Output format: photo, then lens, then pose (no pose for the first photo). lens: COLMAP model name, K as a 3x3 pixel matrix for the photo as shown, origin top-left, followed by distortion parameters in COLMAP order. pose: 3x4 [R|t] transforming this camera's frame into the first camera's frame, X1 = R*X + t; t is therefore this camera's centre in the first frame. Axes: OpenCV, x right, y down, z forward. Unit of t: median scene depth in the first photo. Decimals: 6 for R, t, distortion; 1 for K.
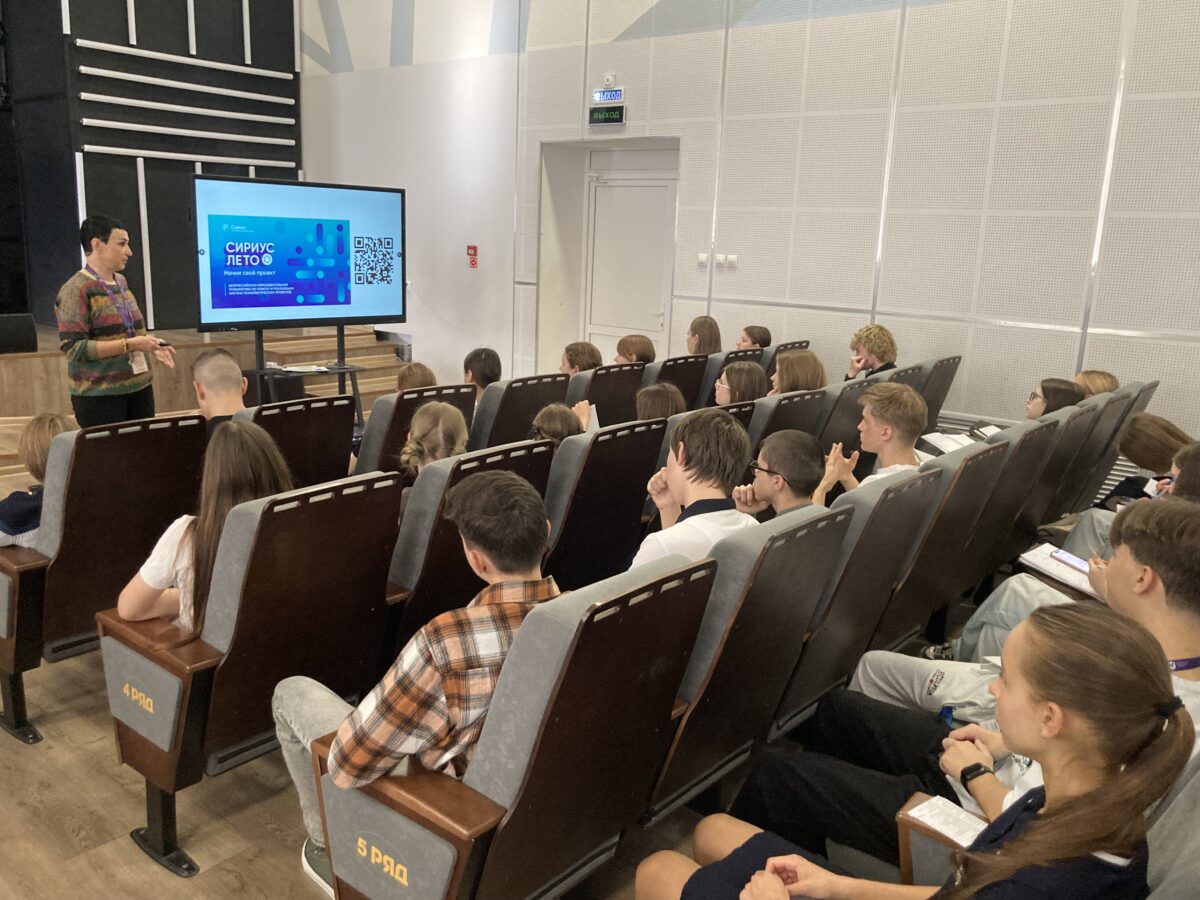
lens RADIAL K [[987.8, 0, 590.4], [0, 987.8, 444.1], [0, 0, 1]] dist [0.017018, -0.005051]
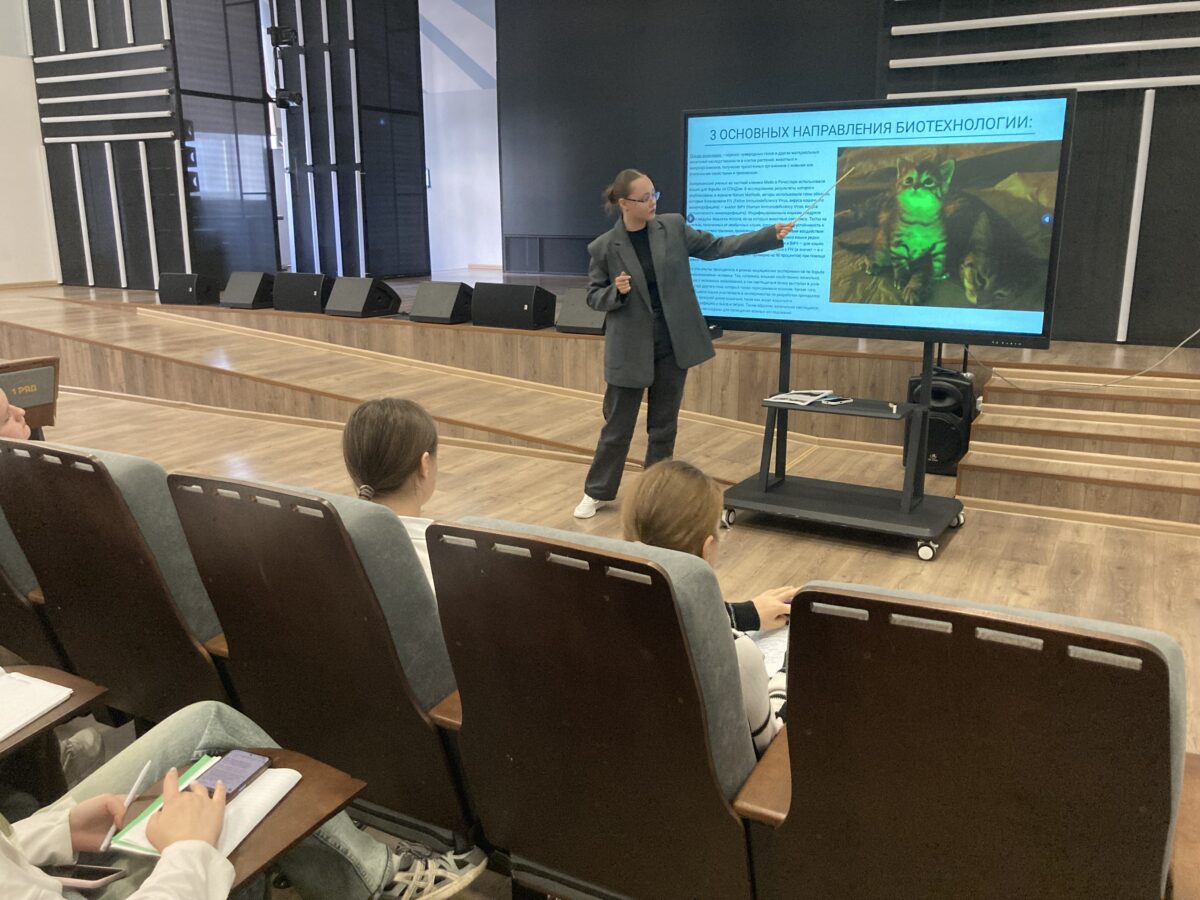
lens RADIAL K [[987.8, 0, 603.0], [0, 987.8, 460.5], [0, 0, 1]] dist [0.017018, -0.005051]
pose [[0.201951, 0.205704, -0.957550, 0.264644], [-0.196698, 0.966293, 0.166098, -0.105481], [0.959440, 0.154804, 0.235605, 0.642778]]
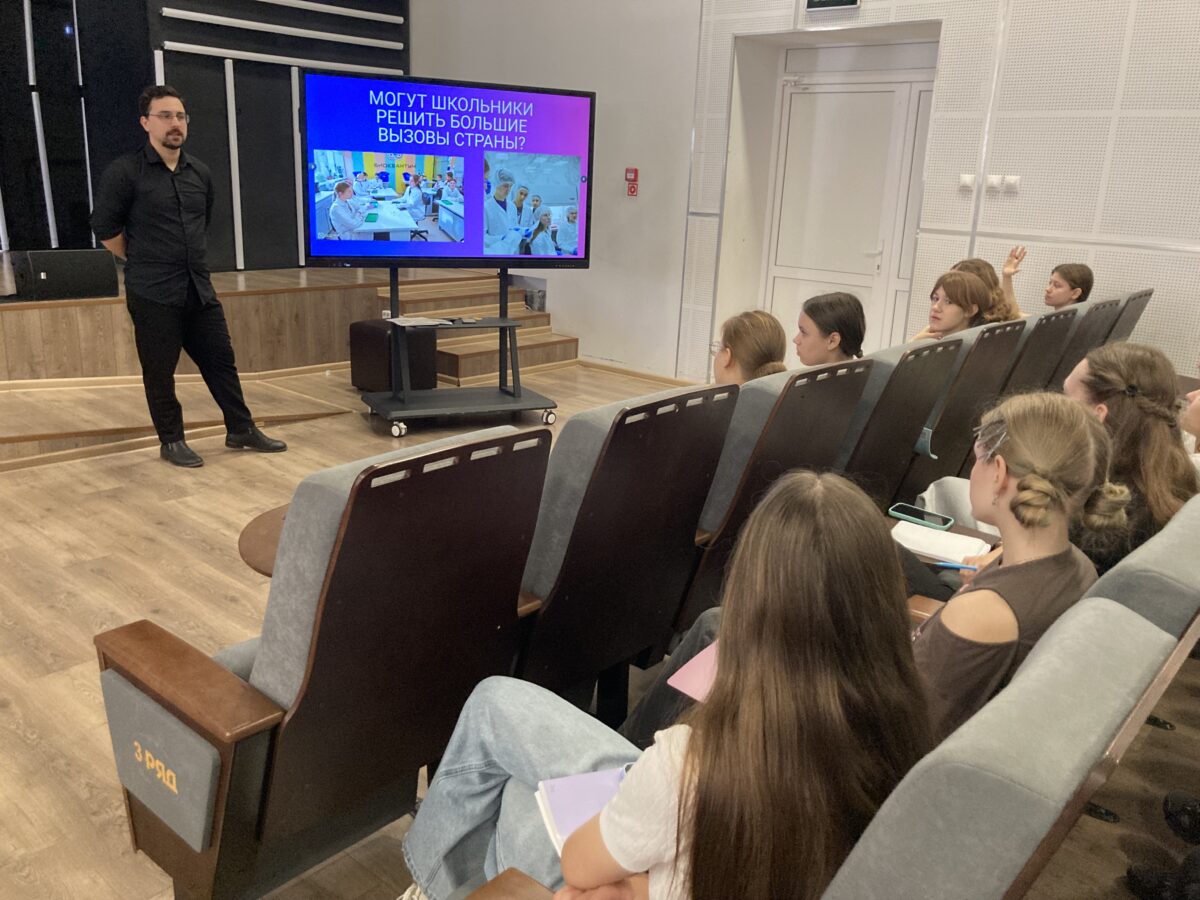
lens RADIAL K [[987.8, 0, 592.5], [0, 987.8, 437.4], [0, 0, 1]] dist [0.017018, -0.005051]
pose [[0.999683, 0.010427, -0.022938, -0.135700], [-0.009263, 0.998692, 0.050288, -0.020072], [0.023432, -0.050060, 0.998471, 0.176835]]
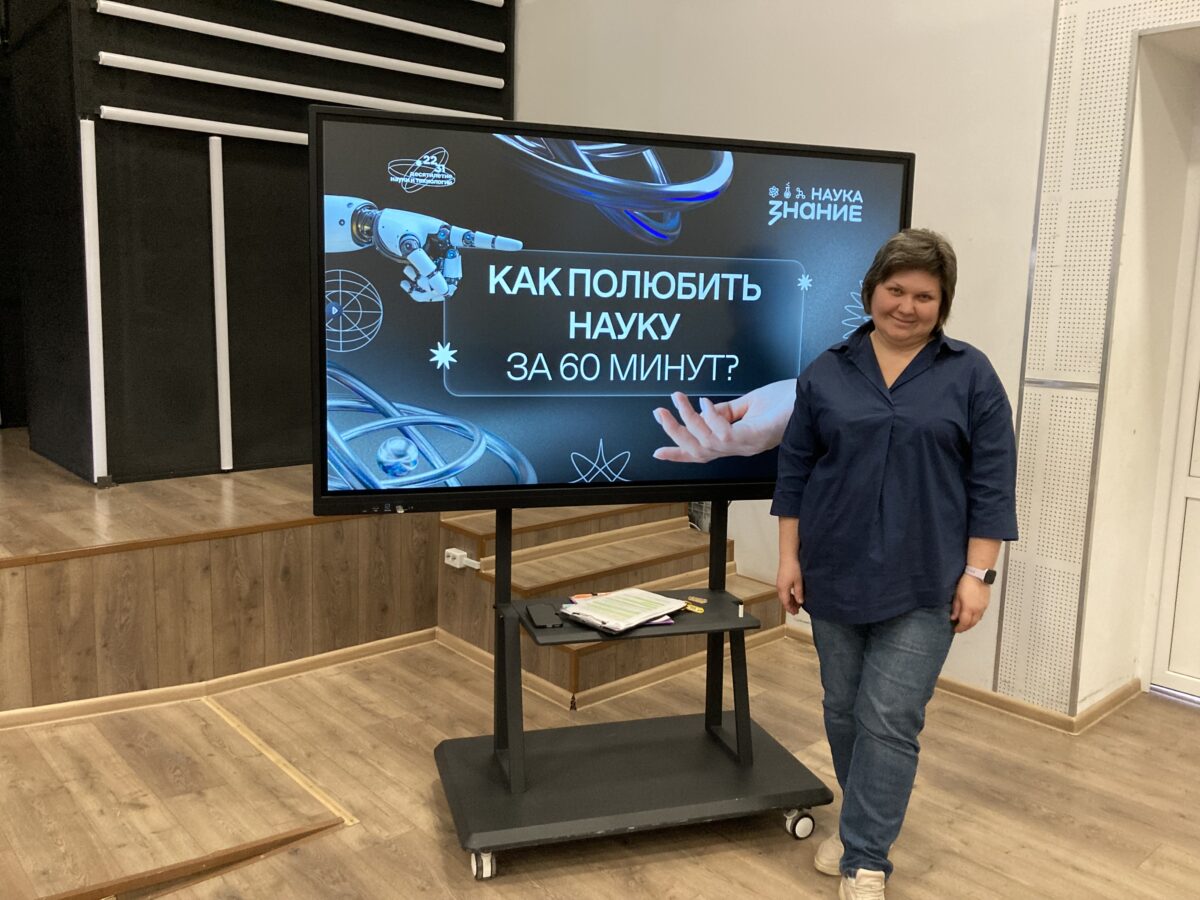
lens RADIAL K [[987.8, 0, 603.9], [0, 987.8, 432.5], [0, 0, 1]] dist [0.017018, -0.005051]
pose [[0.990445, 0.006334, -0.137761, -0.195586], [-0.017044, 0.996908, -0.076701, -0.107621], [0.136849, 0.078316, 0.987491, 0.564872]]
